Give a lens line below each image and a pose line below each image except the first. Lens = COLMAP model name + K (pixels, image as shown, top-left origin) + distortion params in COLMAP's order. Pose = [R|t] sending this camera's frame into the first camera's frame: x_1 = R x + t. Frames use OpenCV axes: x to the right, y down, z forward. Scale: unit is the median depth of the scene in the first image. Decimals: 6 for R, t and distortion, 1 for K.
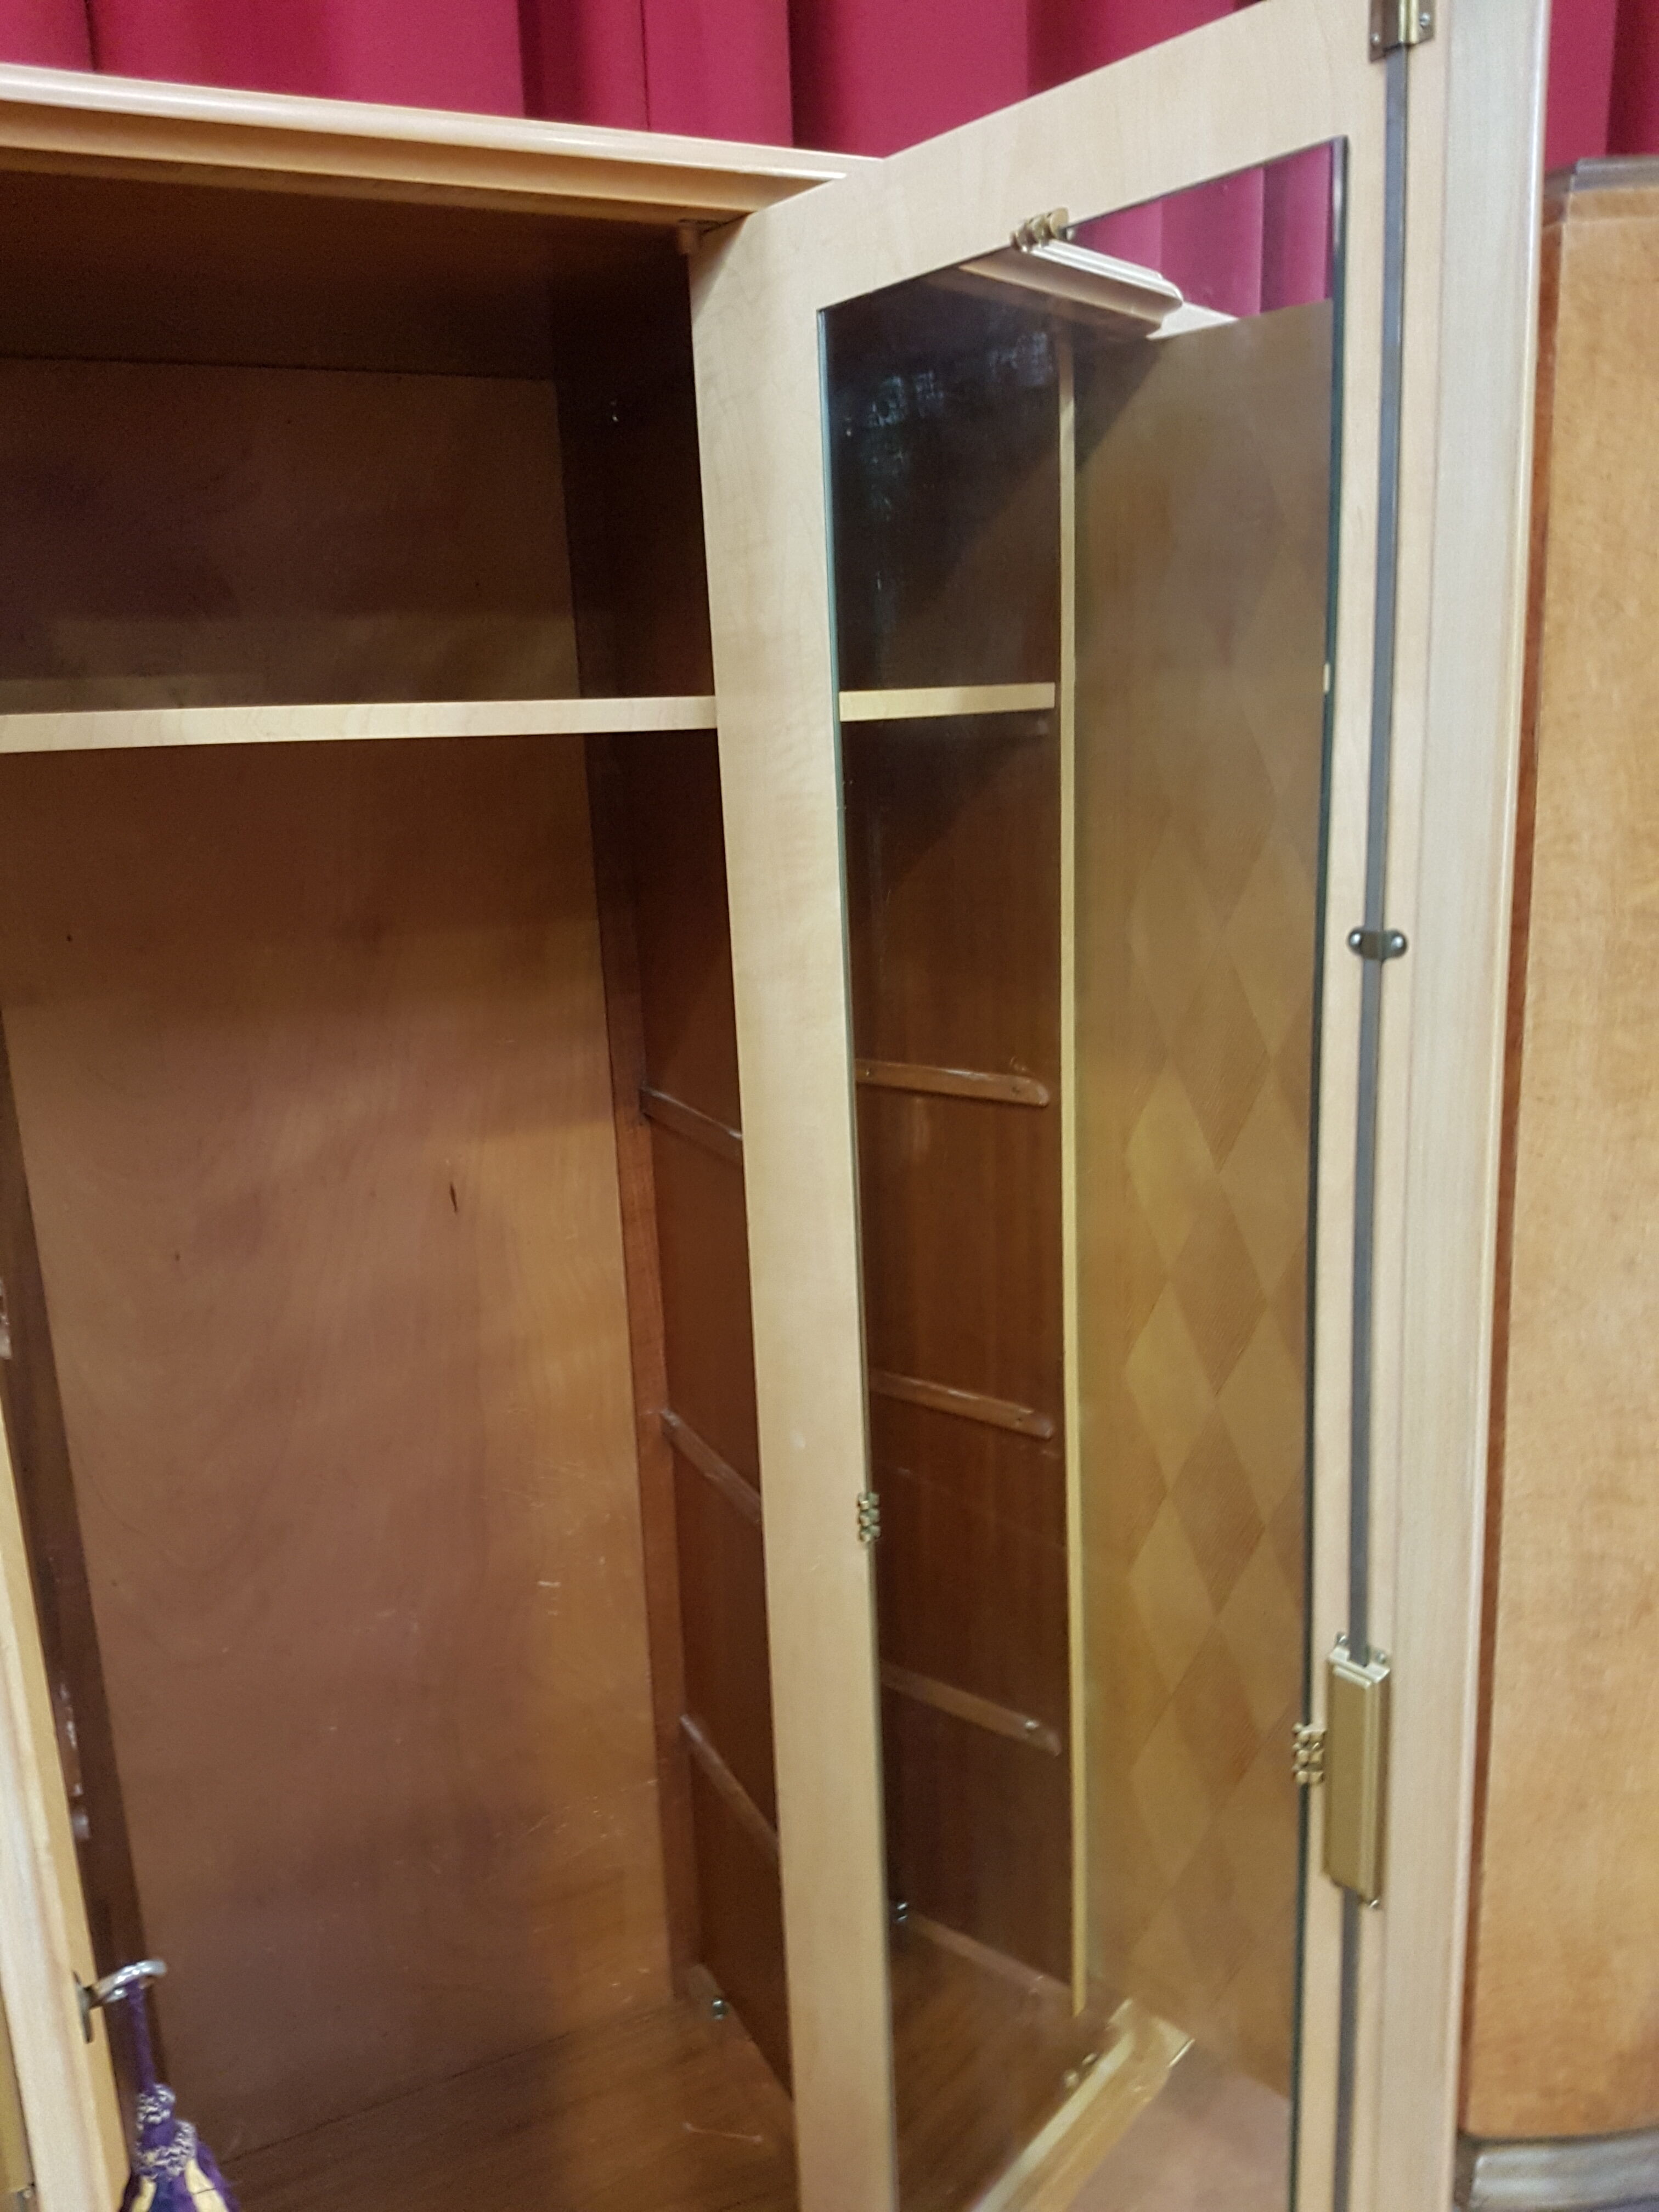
lens RADIAL K [[1708.6, 0, 914.5], [0, 1708.6, 1124.8], [0, 0, 1]] dist [0.229864, -0.340356]
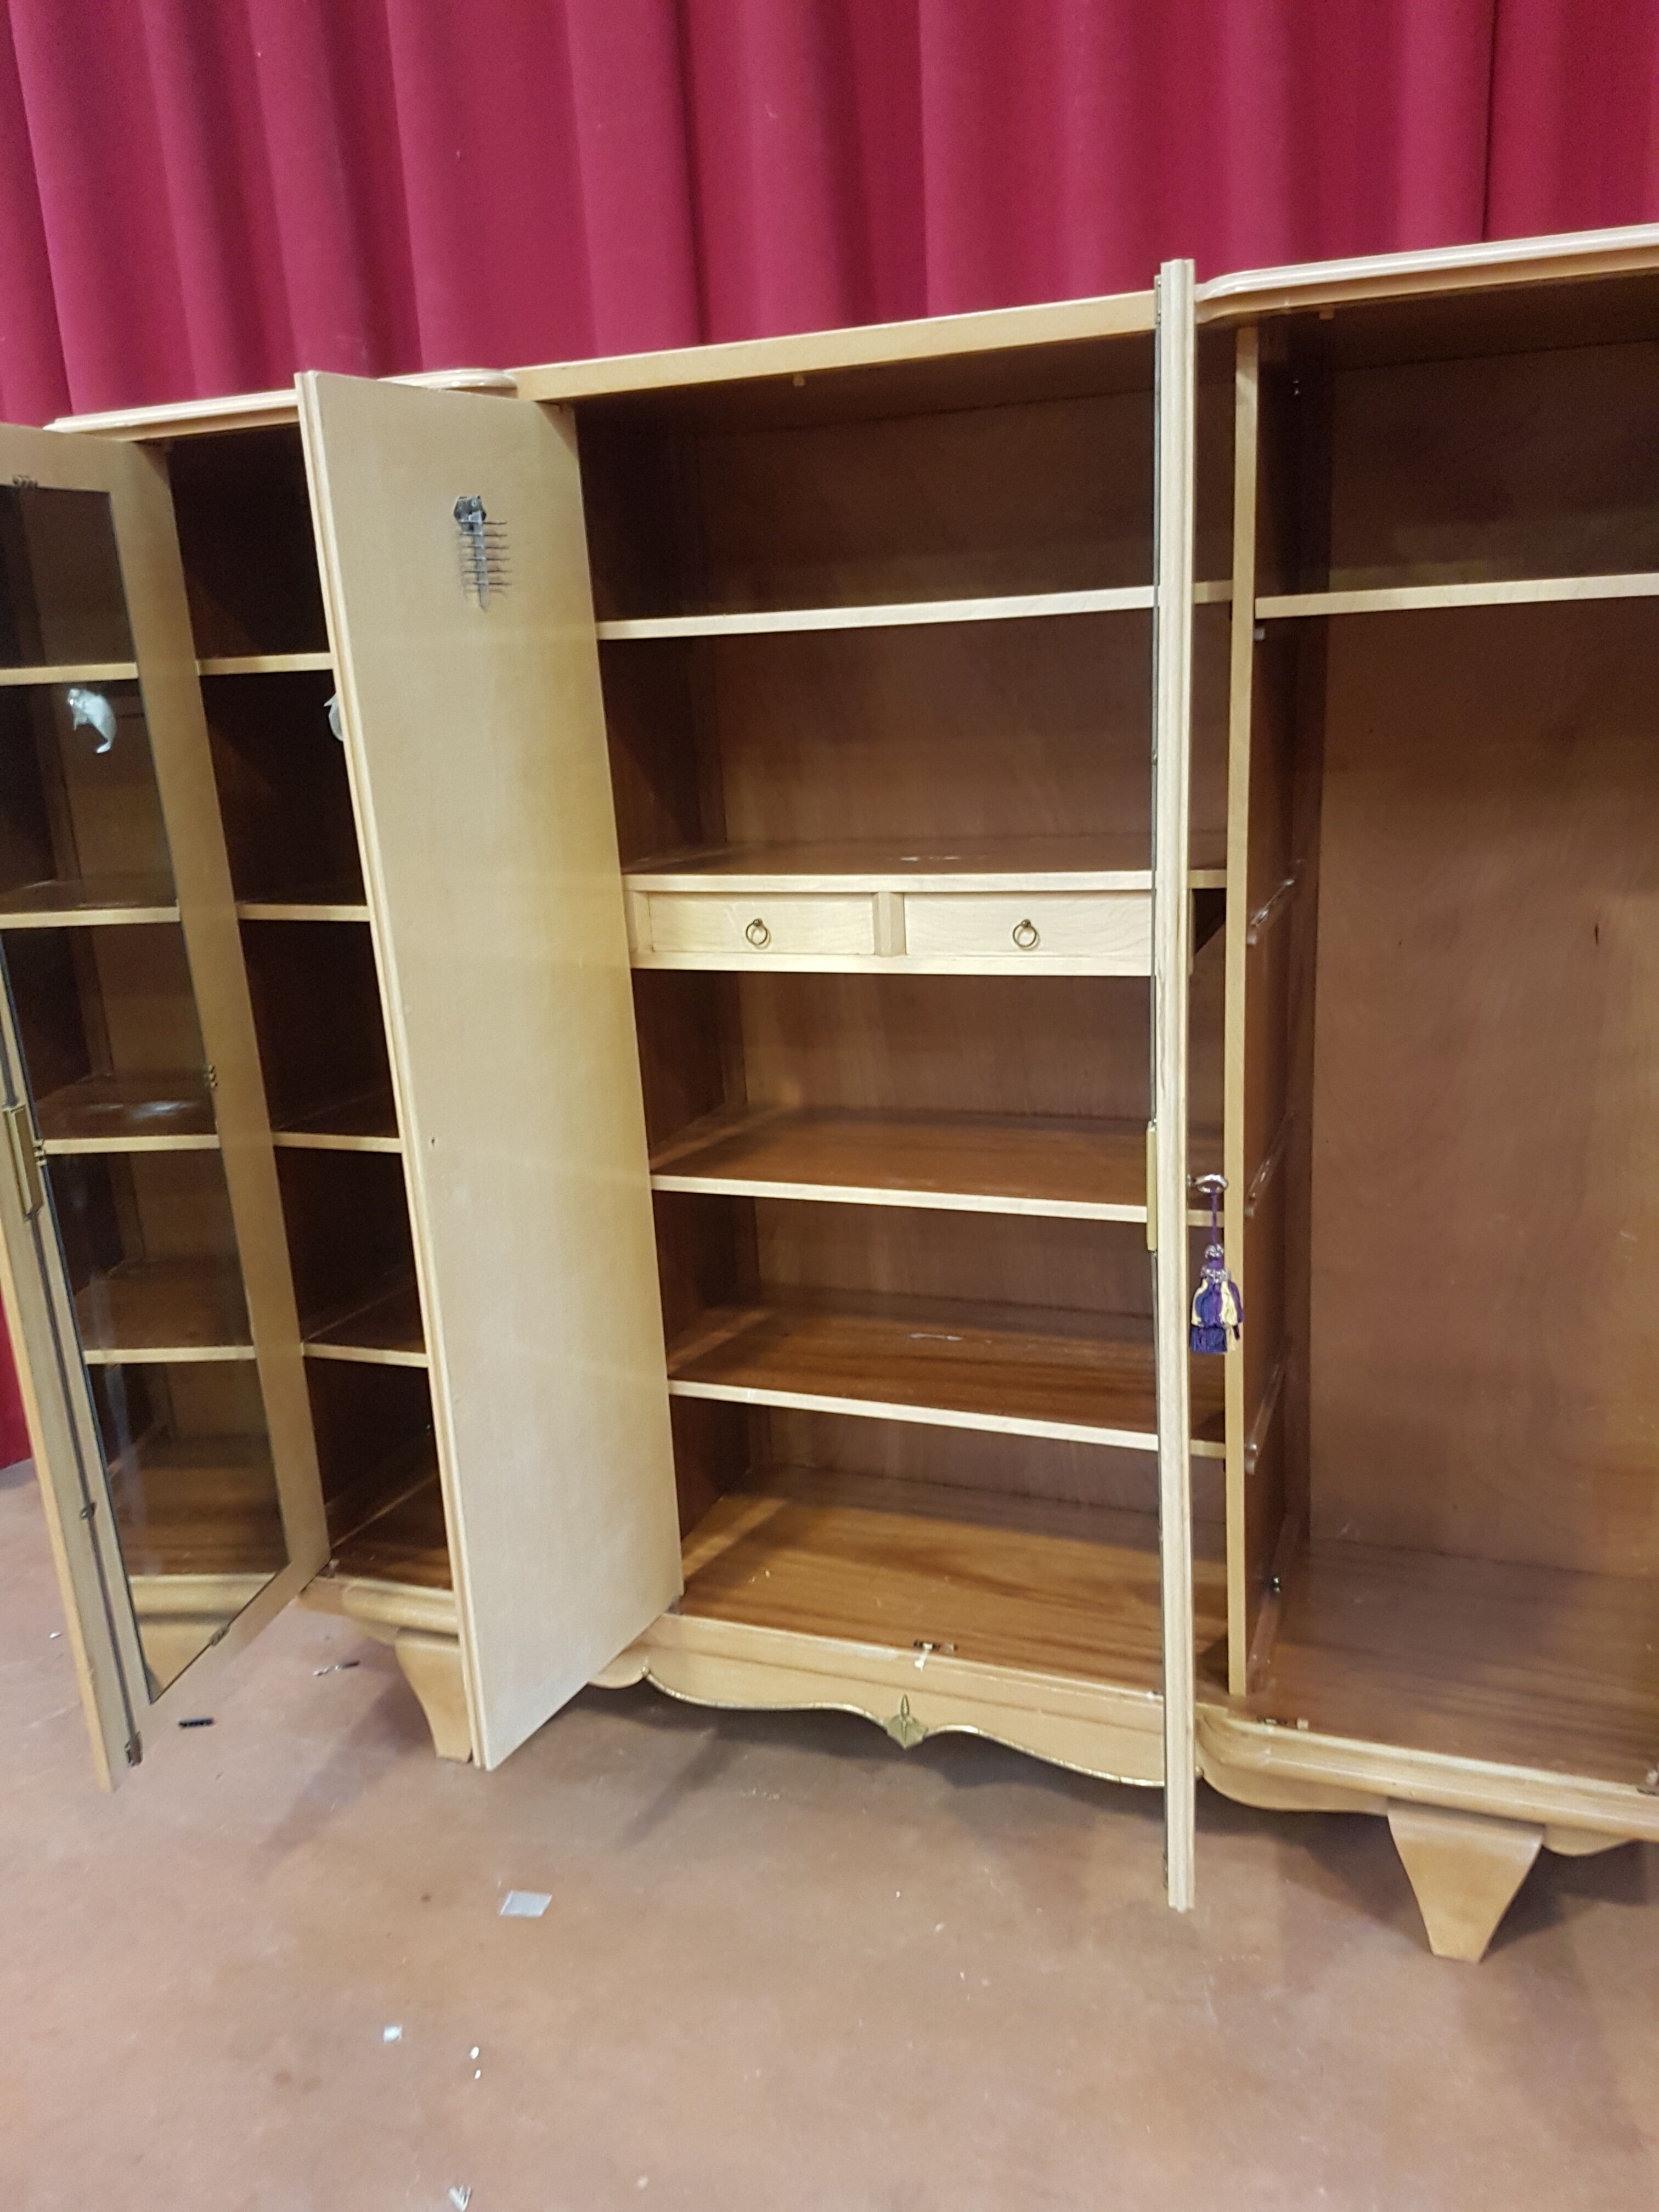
lens RADIAL K [[1768.1, 0, 822.0], [0, 1768.1, 1111.9], [0, 0, 1]] dist [-0.000159, -0.091147]
pose [[0.656359, 0.189084, -0.730370, 0.547534], [-0.136199, 0.981875, 0.131798, 0.116854], [0.742053, 0.012969, 0.670215, -0.559331]]
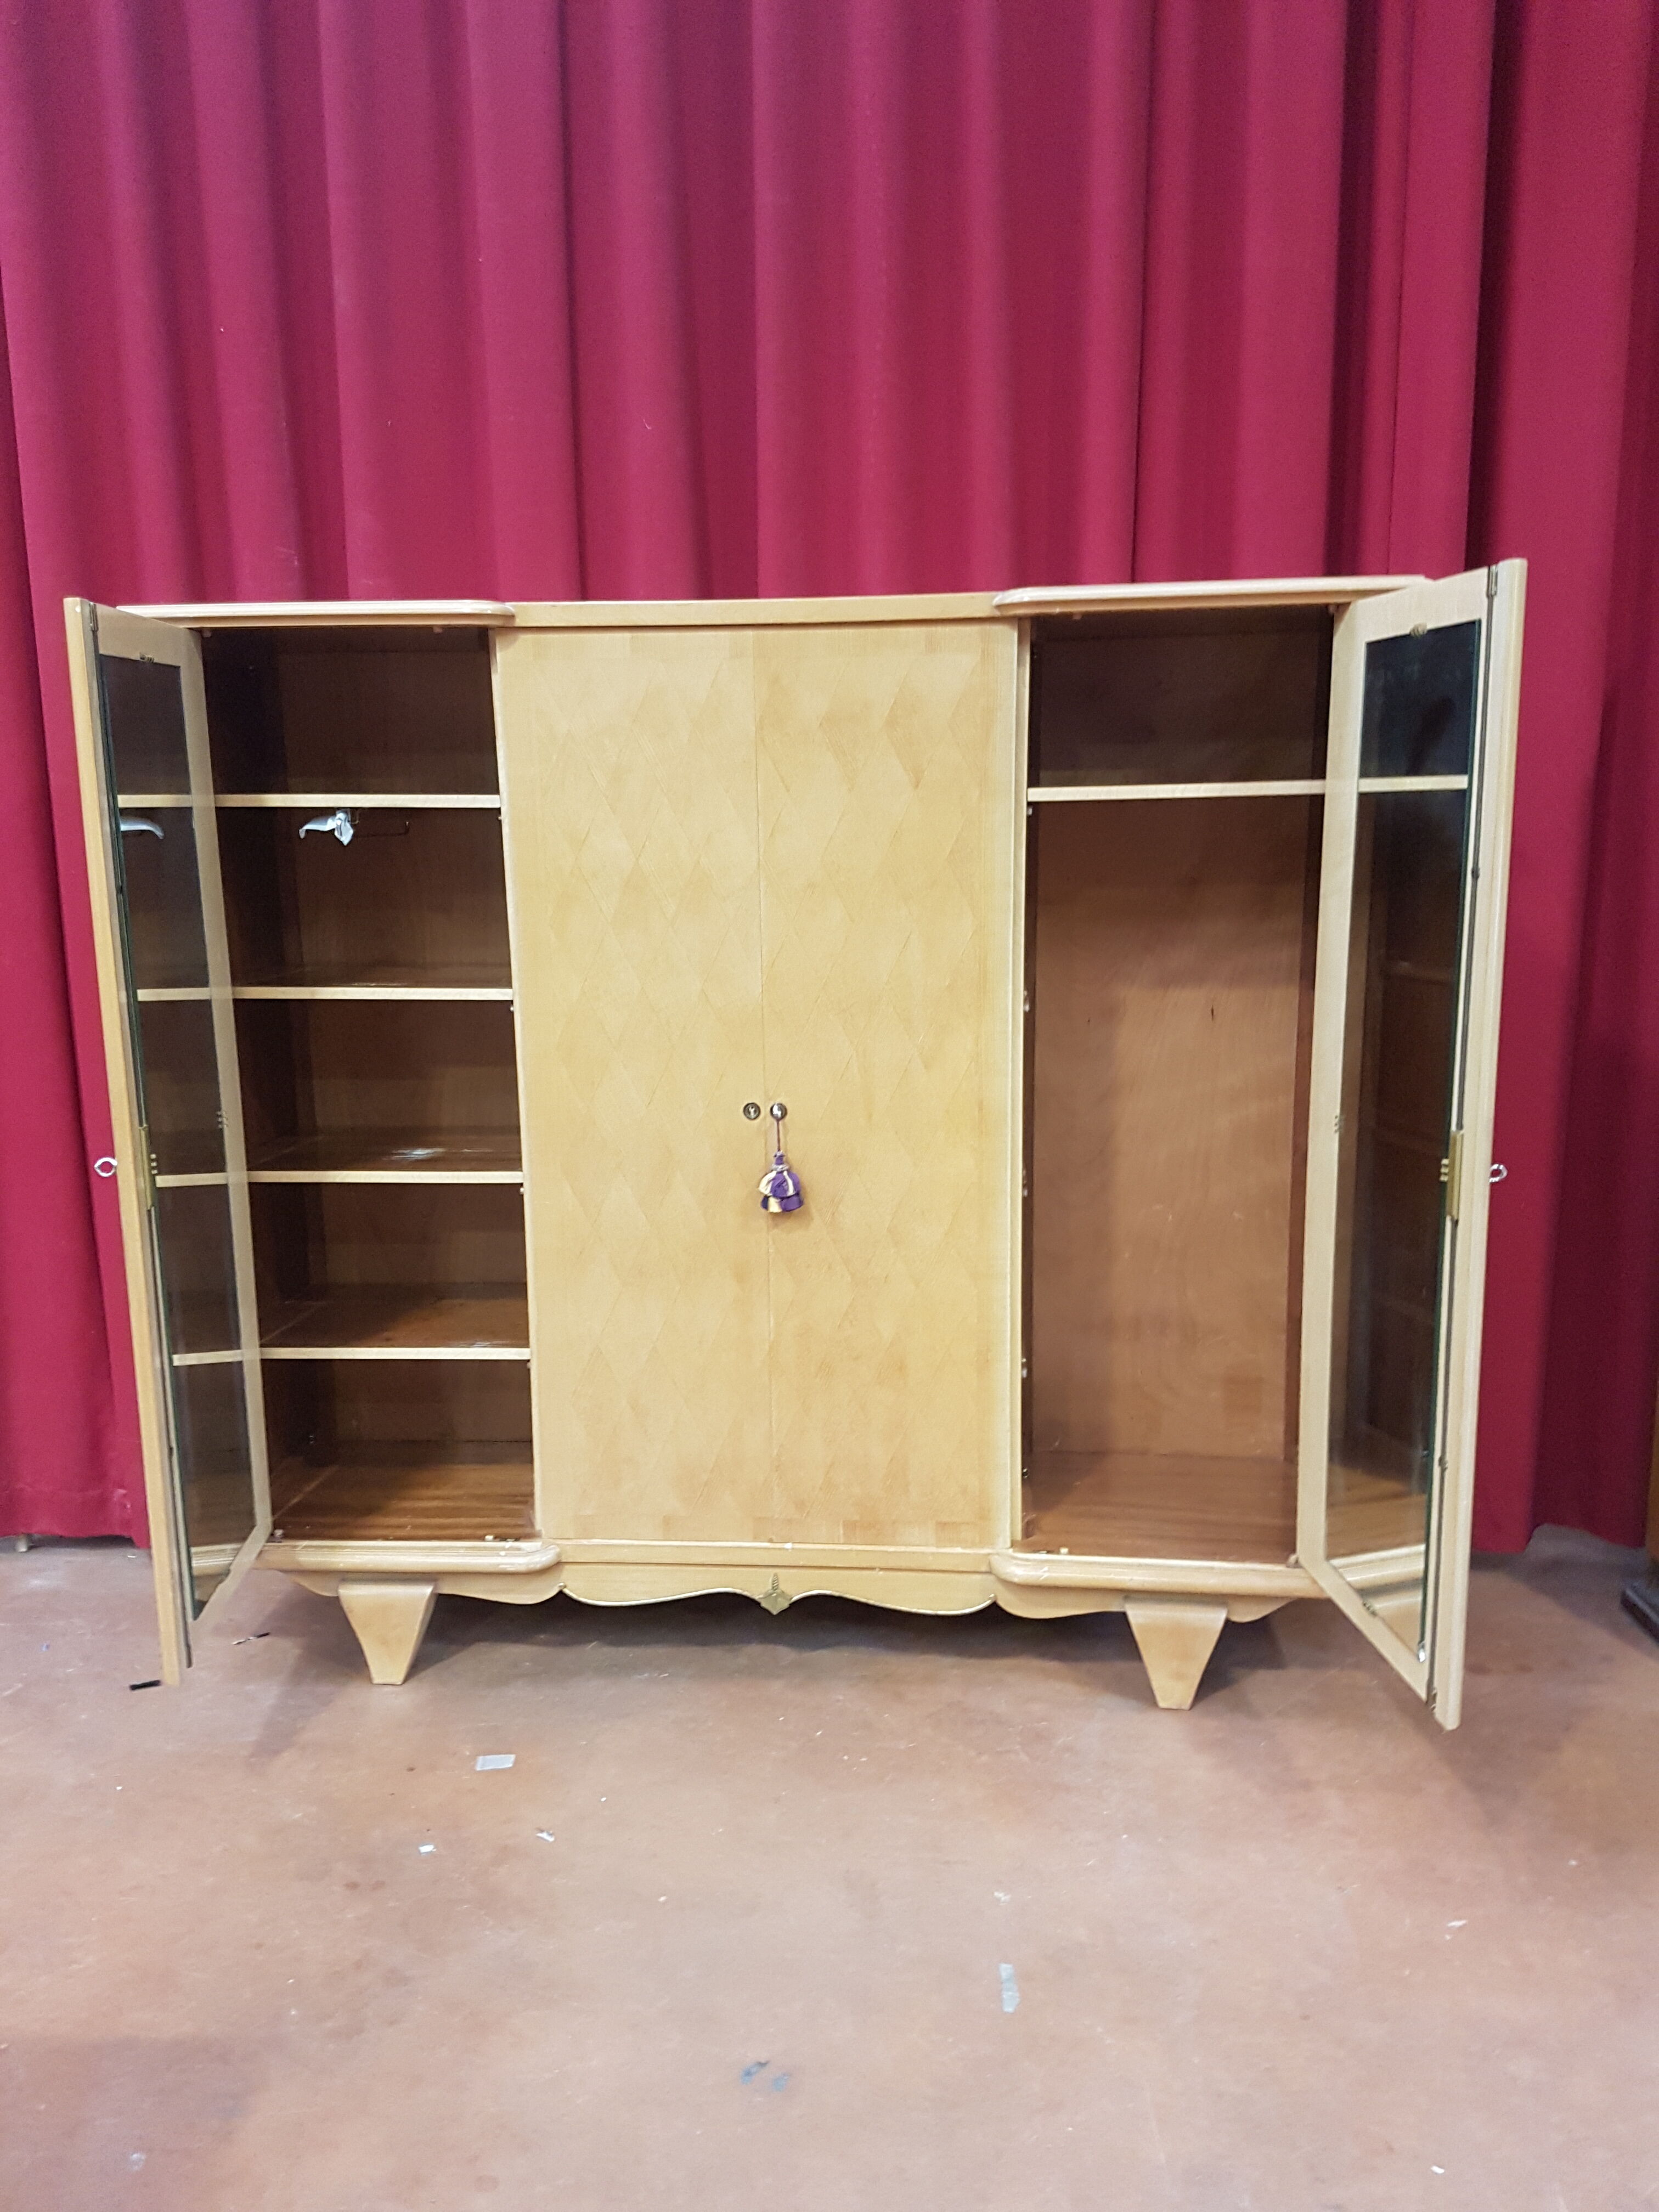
lens RADIAL K [[1768.1, 0, 822.0], [0, 1768.1, 1111.9], [0, 0, 1]] dist [-0.000159, -0.091147]
pose [[0.838827, 0.117017, -0.531674, 0.693647], [-0.137110, 0.990554, 0.001692, 0.318388], [0.526850, 0.071479, 0.846948, -1.498706]]
